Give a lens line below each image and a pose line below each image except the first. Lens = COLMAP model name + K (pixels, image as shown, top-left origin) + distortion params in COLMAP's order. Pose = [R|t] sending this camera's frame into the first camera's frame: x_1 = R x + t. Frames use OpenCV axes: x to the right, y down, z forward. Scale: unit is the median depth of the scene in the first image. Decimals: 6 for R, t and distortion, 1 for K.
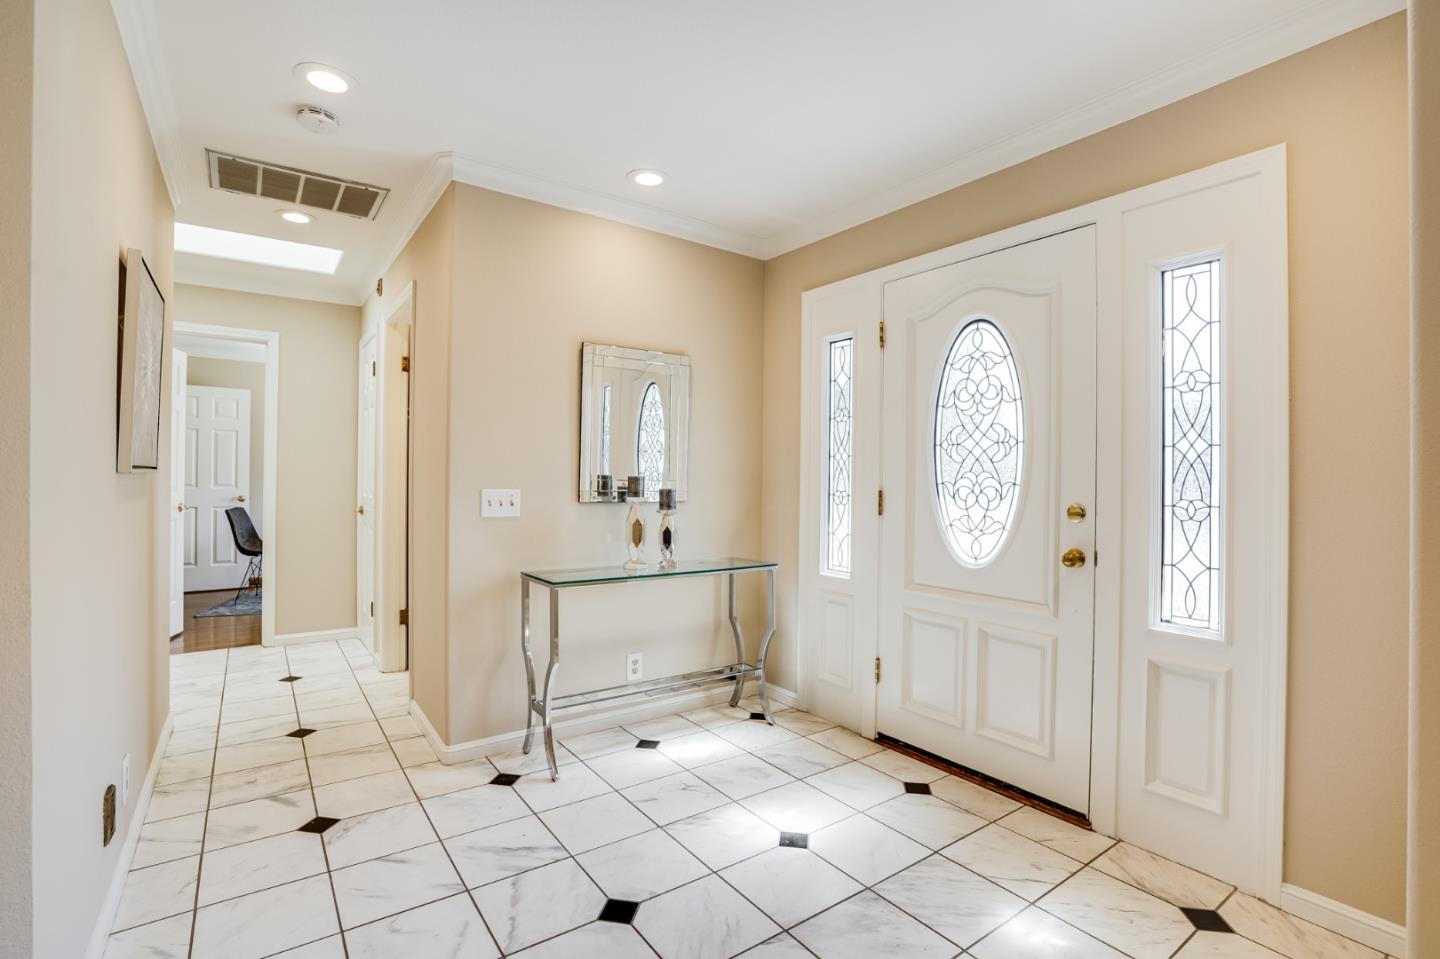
lens RADIAL K [[670.9, 0, 716.7], [0, 670.9, 476.2], [0, 0, 1]] dist [-0.065242, 0.031250]
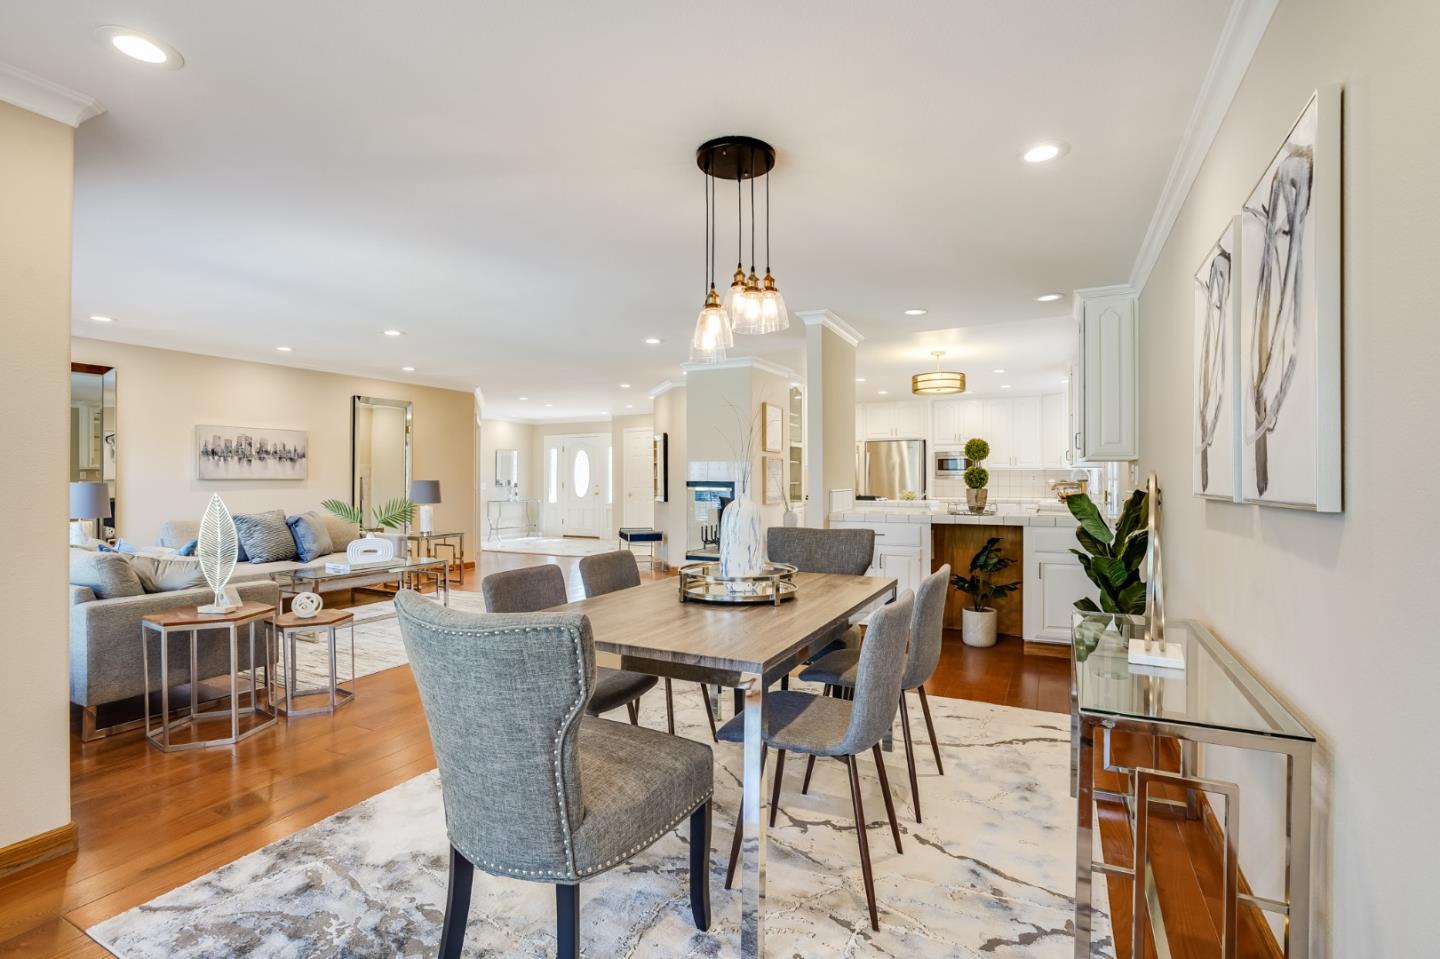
lens RADIAL K [[670.9, 0, 716.7], [0, 670.9, 476.2], [0, 0, 1]] dist [-0.065242, 0.031250]
pose [[0.892343, -0.011864, 0.451201, -0.898212], [0.009541, 0.999927, 0.007424, -0.048089], [-0.451256, -0.002320, 0.892391, -3.631821]]
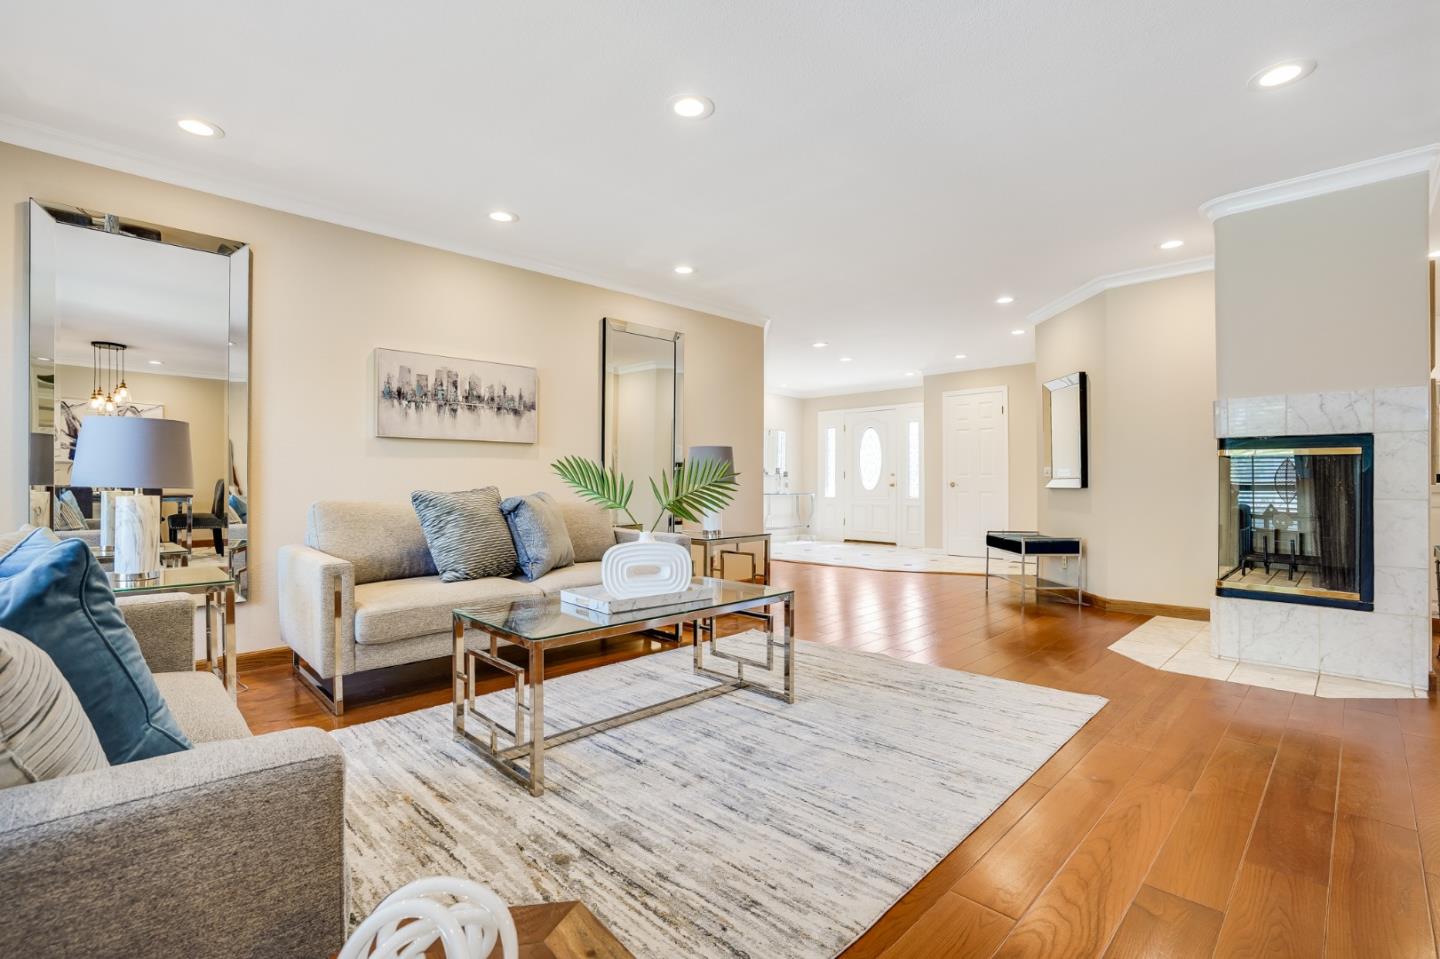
lens RADIAL K [[670.9, 0, 716.7], [0, 670.9, 476.2], [0, 0, 1]] dist [-0.065242, 0.031250]
pose [[0.988638, -0.011313, 0.149887, -0.970664], [0.011697, 0.999930, -0.001681, 0.045354], [-0.149858, 0.003416, 0.988702, -2.451046]]
